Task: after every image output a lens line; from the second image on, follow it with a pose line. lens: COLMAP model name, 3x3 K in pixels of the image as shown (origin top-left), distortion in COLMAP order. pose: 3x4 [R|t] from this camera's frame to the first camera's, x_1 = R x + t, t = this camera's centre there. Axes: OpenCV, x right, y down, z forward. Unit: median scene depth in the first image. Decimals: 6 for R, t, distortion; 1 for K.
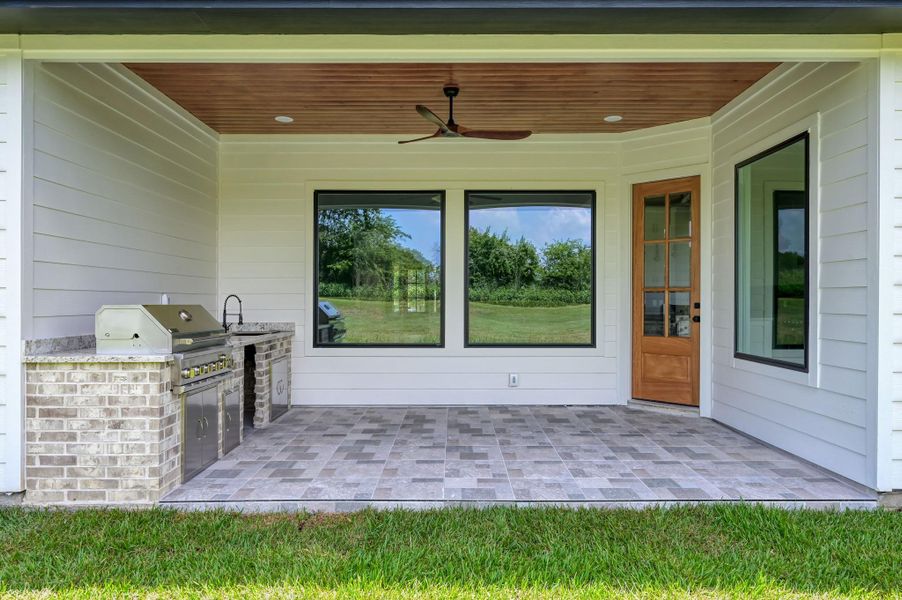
lens RADIAL K [[563.3, 0, 452.8], [0, 563.3, 303.0], [0, 0, 1]] dist [0.003159, -0.005210]
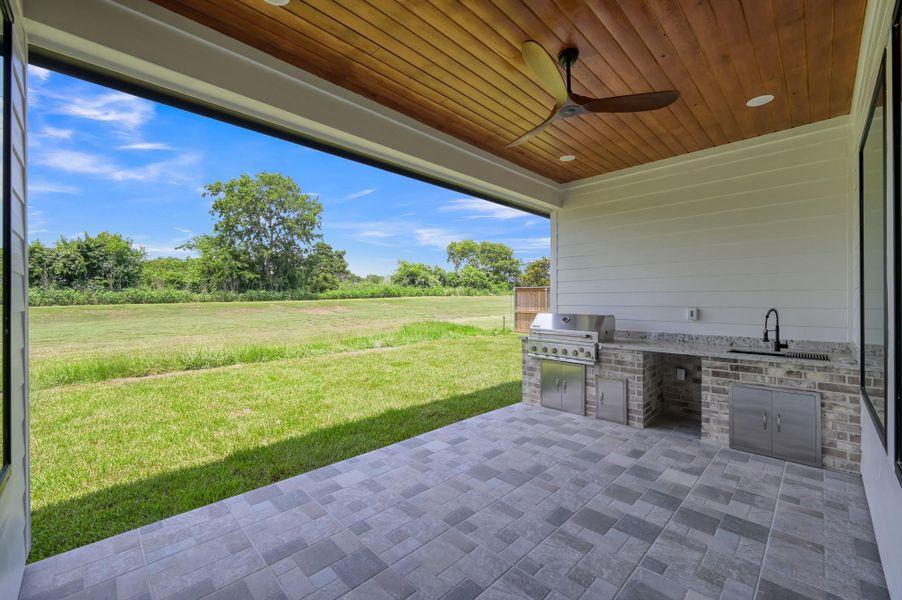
lens RADIAL K [[375.1, 0, 451.8], [0, 375.1, 300.4], [0, 0, 1]] dist [-0.000448, 0.000136]
pose [[-0.702254, -0.000621, -0.711926, 0.547491], [-0.001570, 0.999999, 0.000676, -0.033821], [0.711925, 0.001593, -0.702254, 1.423025]]
